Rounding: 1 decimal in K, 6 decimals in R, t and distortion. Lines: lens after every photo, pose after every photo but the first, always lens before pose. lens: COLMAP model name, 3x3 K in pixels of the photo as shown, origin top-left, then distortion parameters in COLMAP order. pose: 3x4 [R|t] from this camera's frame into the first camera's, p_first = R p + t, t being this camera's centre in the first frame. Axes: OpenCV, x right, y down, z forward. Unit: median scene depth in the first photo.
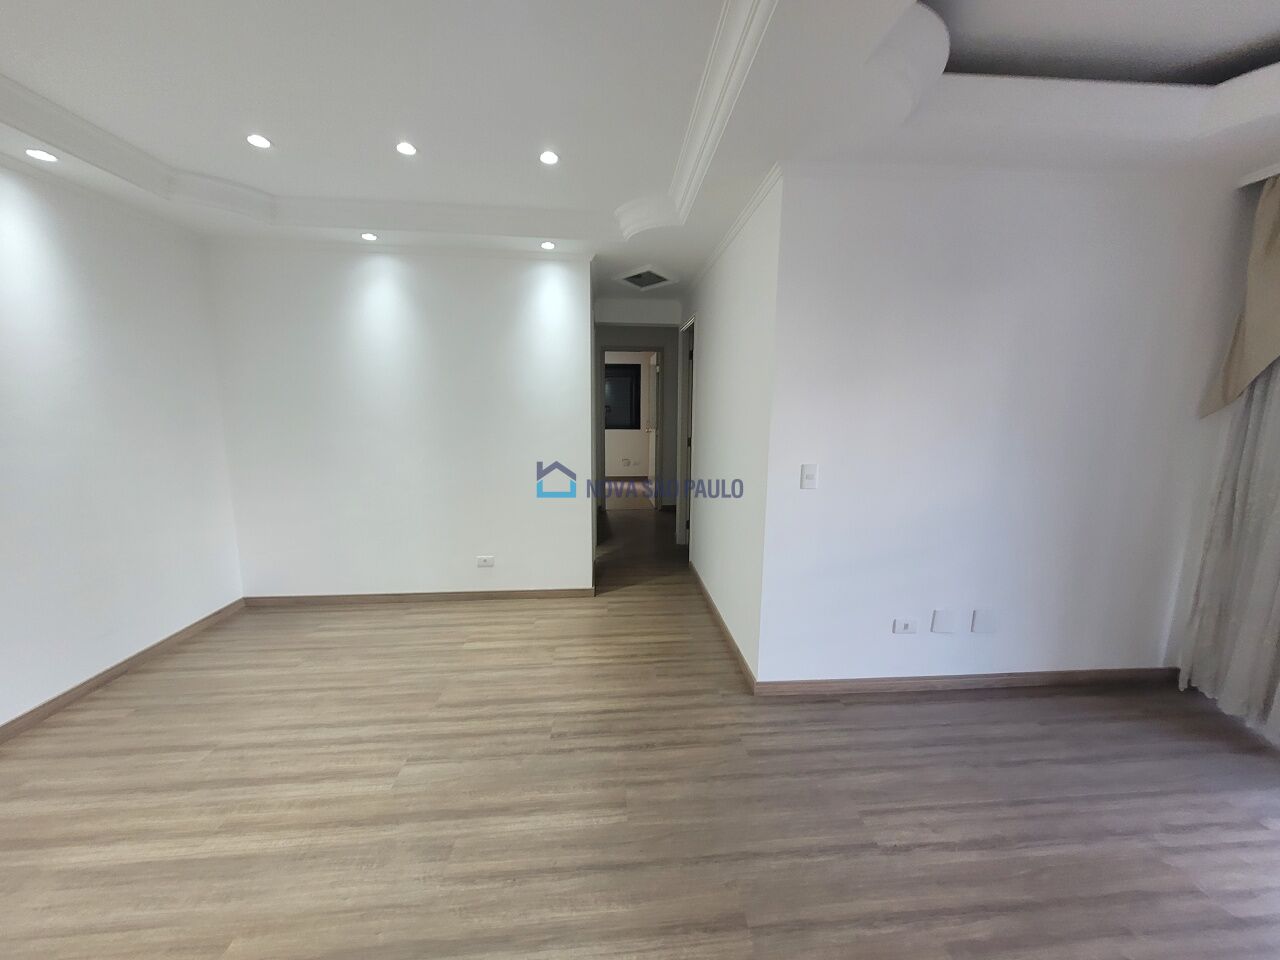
lens RADIAL K [[498.1, 0, 643.8], [0, 498.1, 478.7], [0, 0, 1]] dist [0.000484, -0.000920]
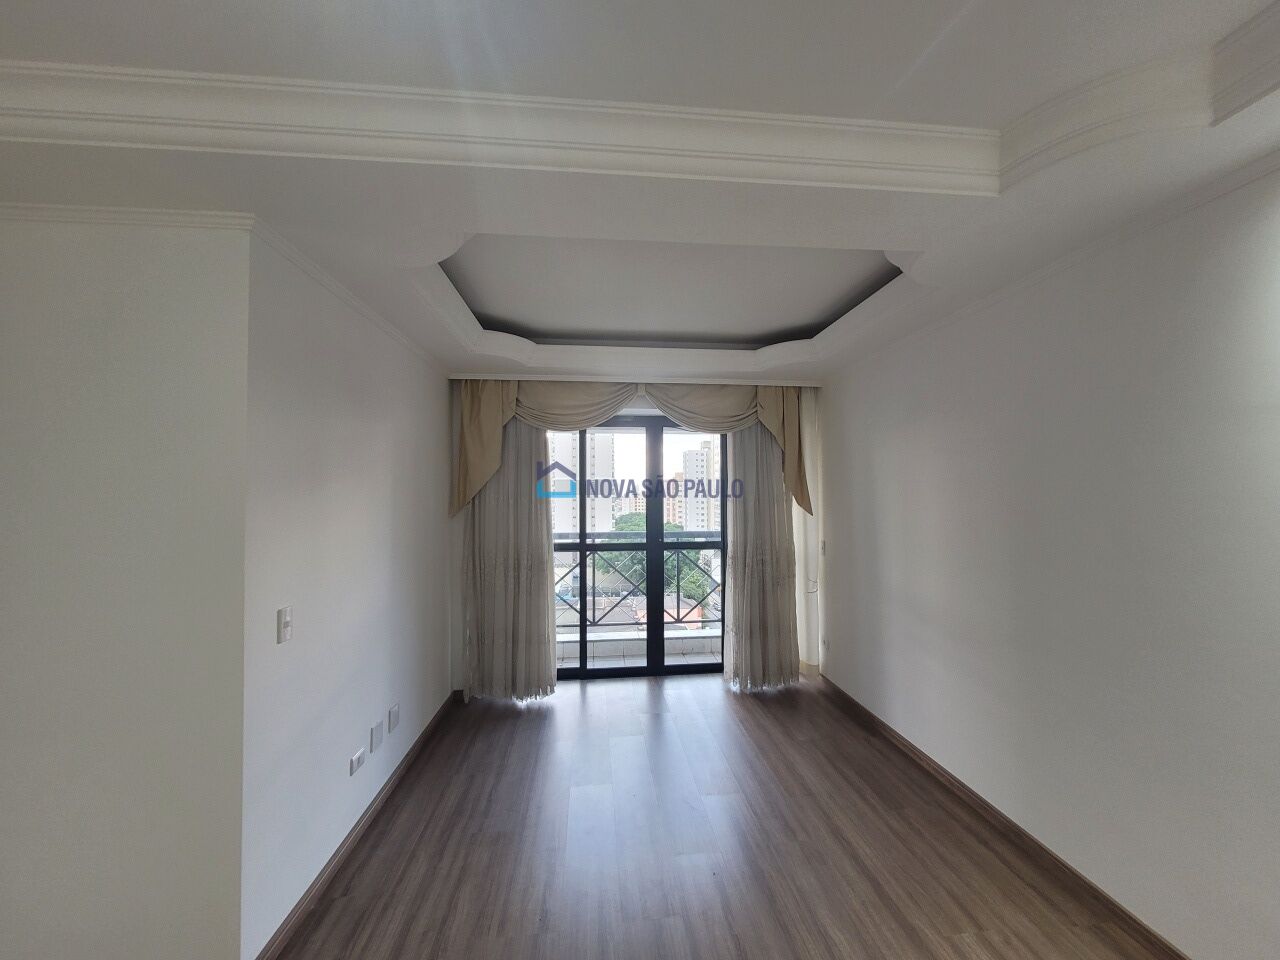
lens RADIAL K [[498.1, 0, 641.3], [0, 498.1, 481.2], [0, 0, 1]] dist [0.000484, -0.000920]
pose [[-0.016570, 0.022851, 0.999602, -0.452002], [0.169646, 0.985308, -0.019712, -0.114316], [-0.985366, 0.169252, -0.020203, 0.466756]]
